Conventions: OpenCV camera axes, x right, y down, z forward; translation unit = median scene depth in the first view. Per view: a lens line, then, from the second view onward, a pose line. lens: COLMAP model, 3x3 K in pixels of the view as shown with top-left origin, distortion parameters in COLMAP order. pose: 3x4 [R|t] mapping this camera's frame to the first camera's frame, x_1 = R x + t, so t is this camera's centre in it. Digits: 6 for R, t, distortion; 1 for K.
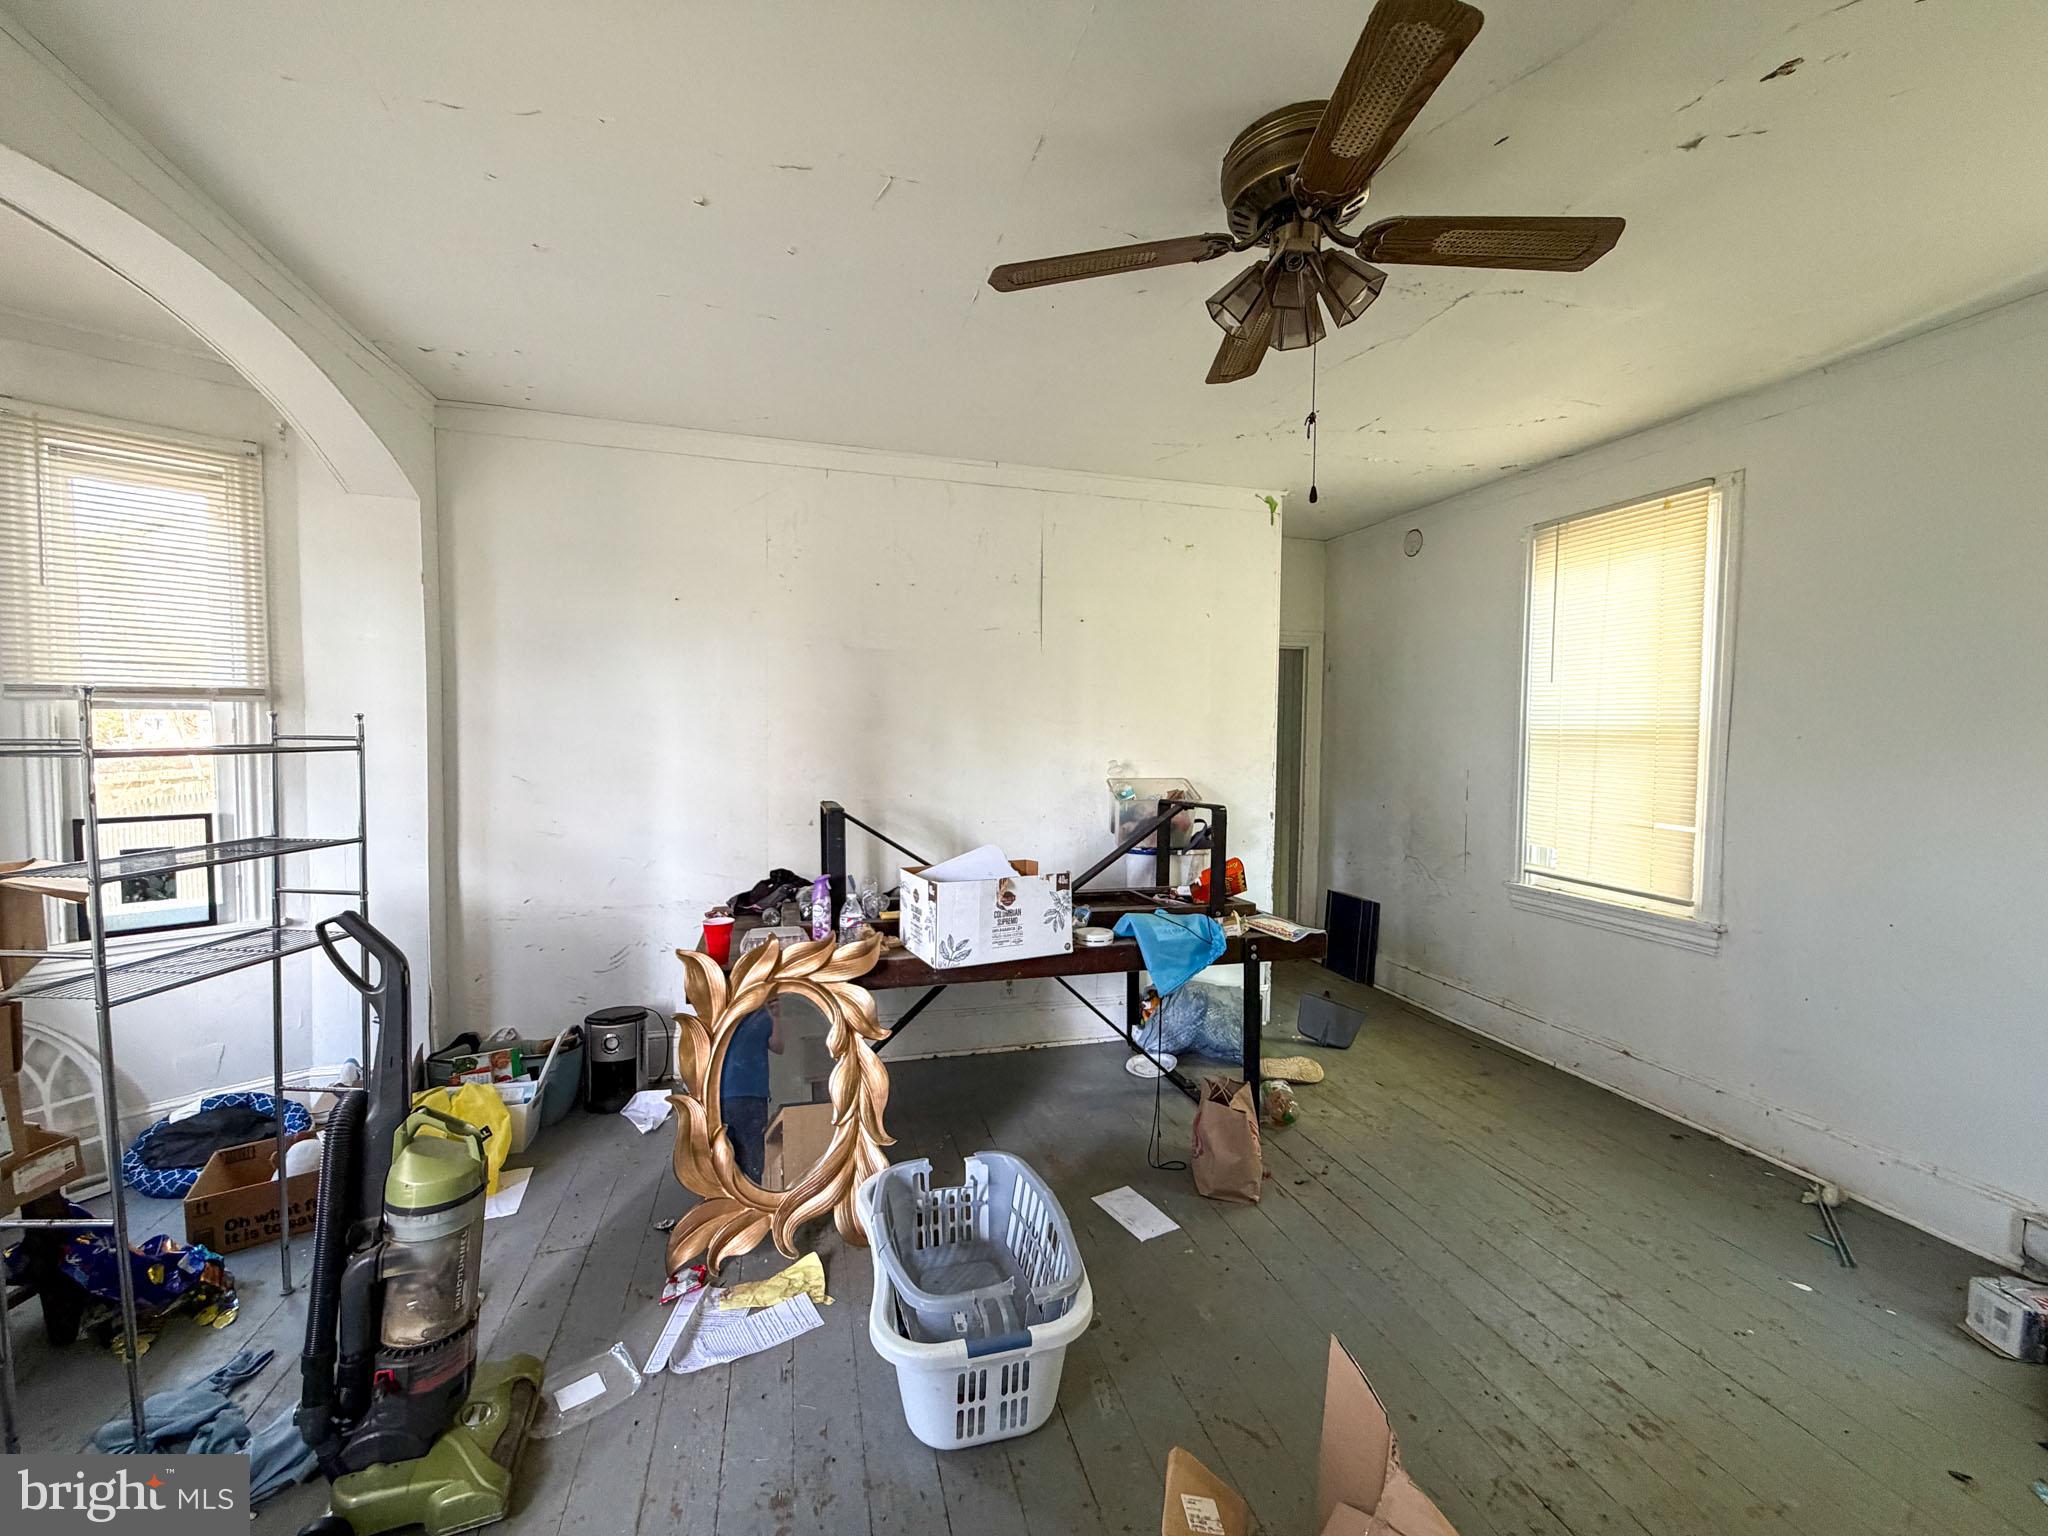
lens RADIAL K [[810.9, 0, 1020.3], [0, 810.9, 768.3], [0, 0, 1]] dist [-0.001758, 0.000195]
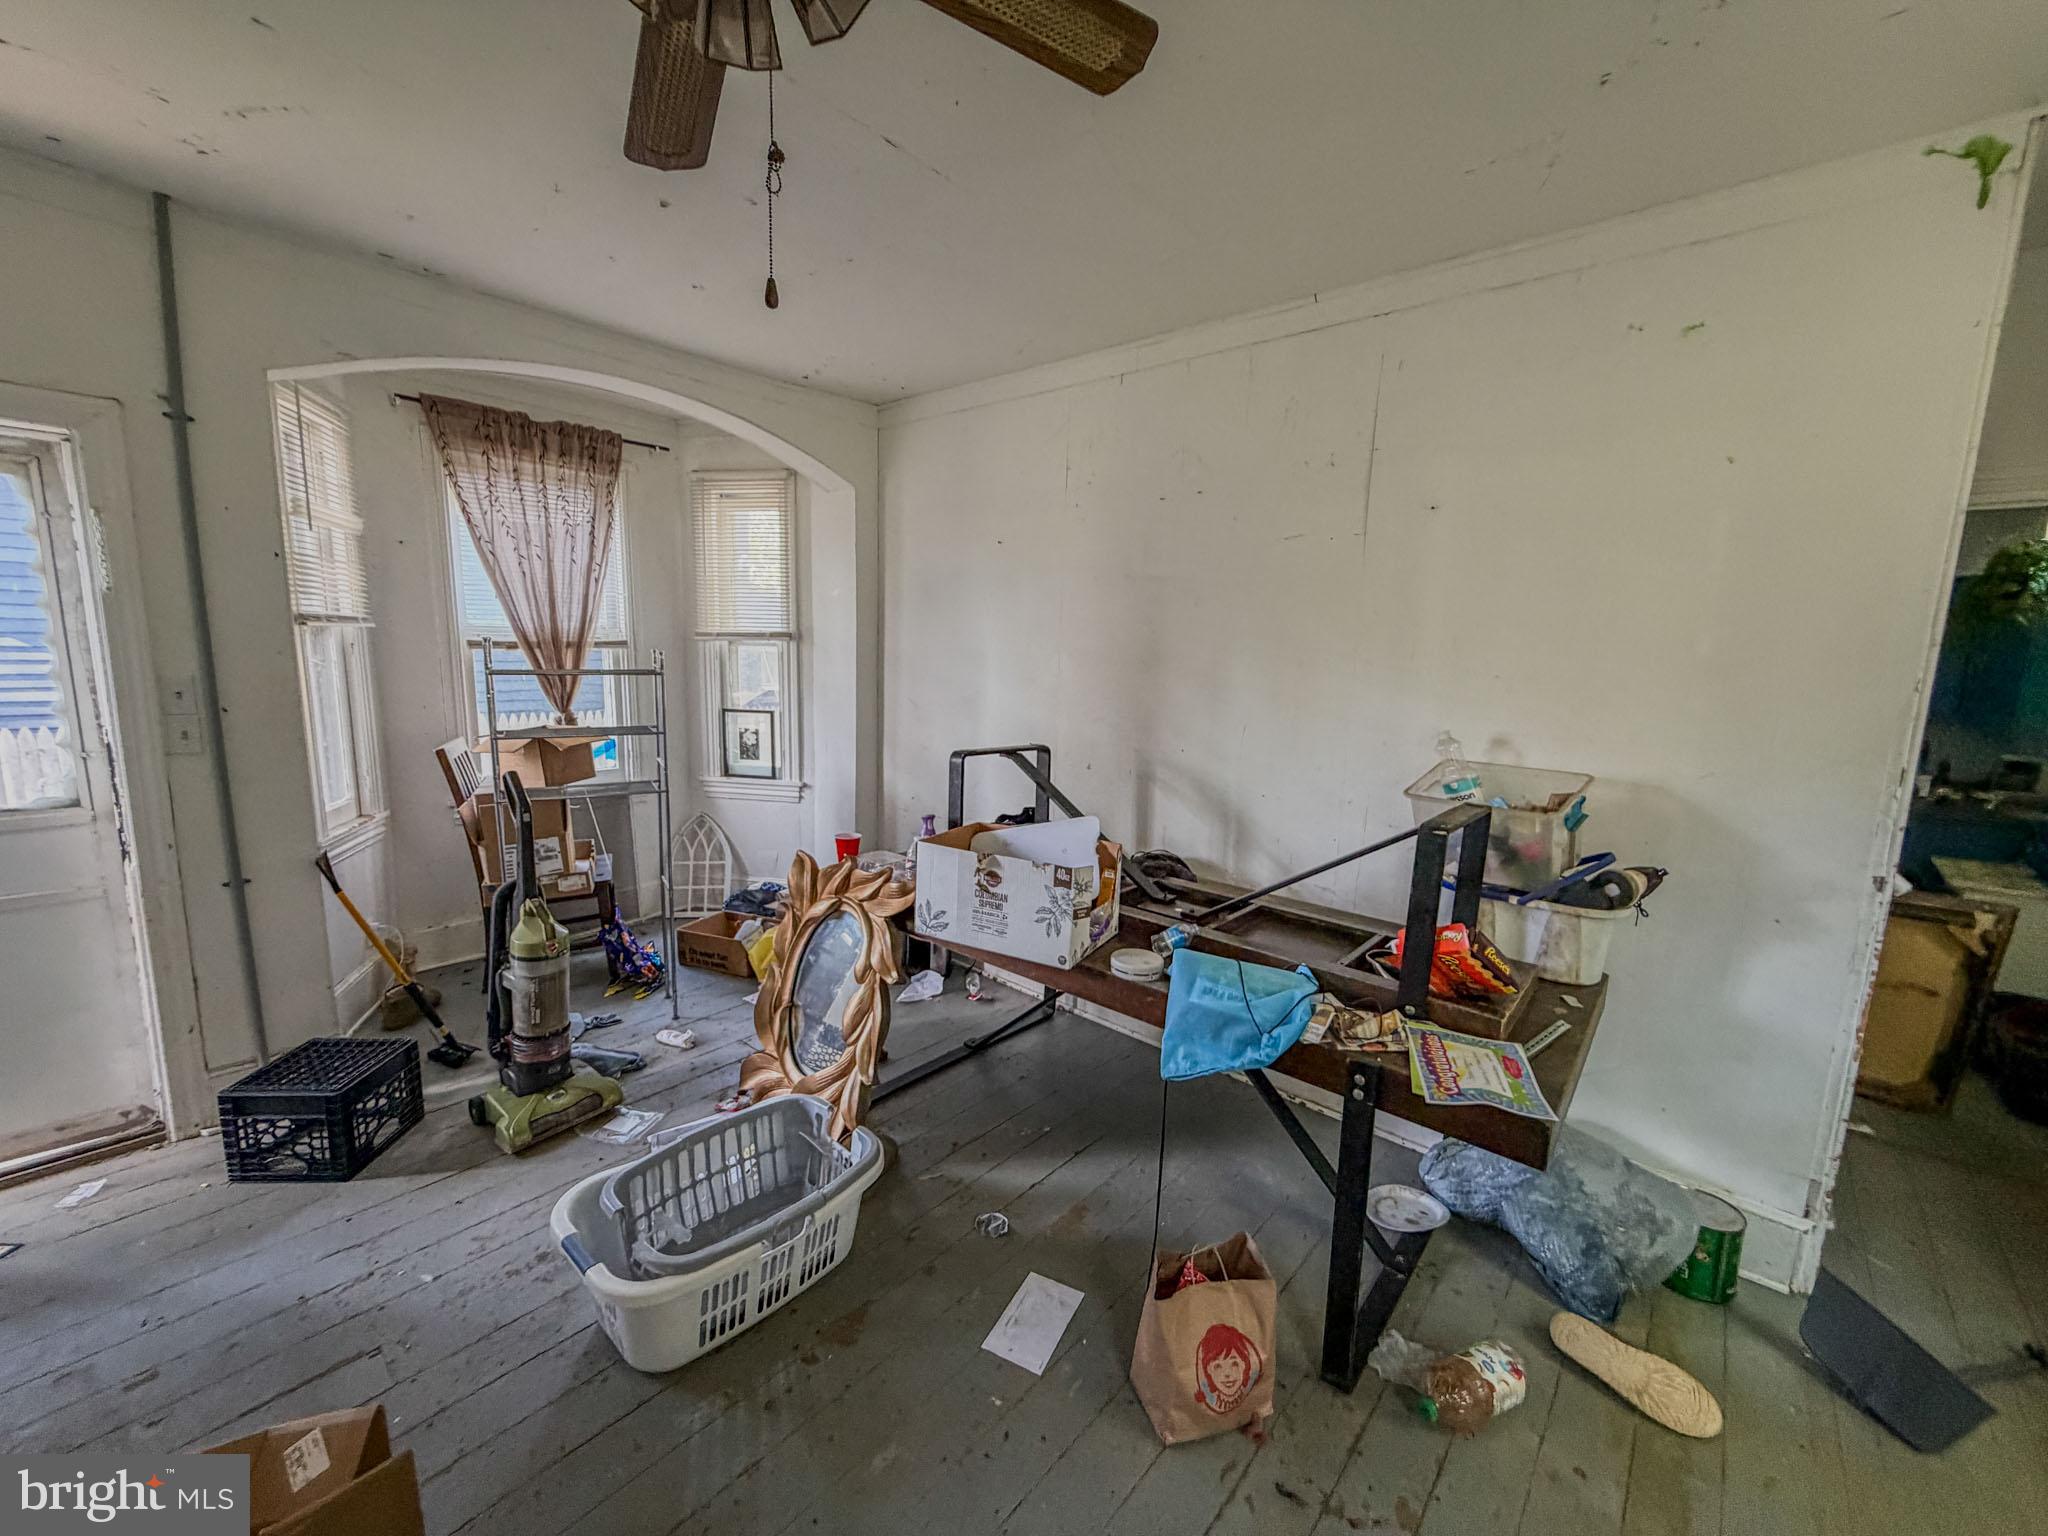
lens RADIAL K [[810.9, 0, 1020.7], [0, 810.9, 770.1], [0, 0, 1]] dist [-0.001758, 0.000195]
pose [[0.550164, 0.130357, -0.824819, 0.625158], [-0.057973, 0.991320, 0.118002, -0.047396], [0.833042, -0.017103, 0.552946, 0.519244]]
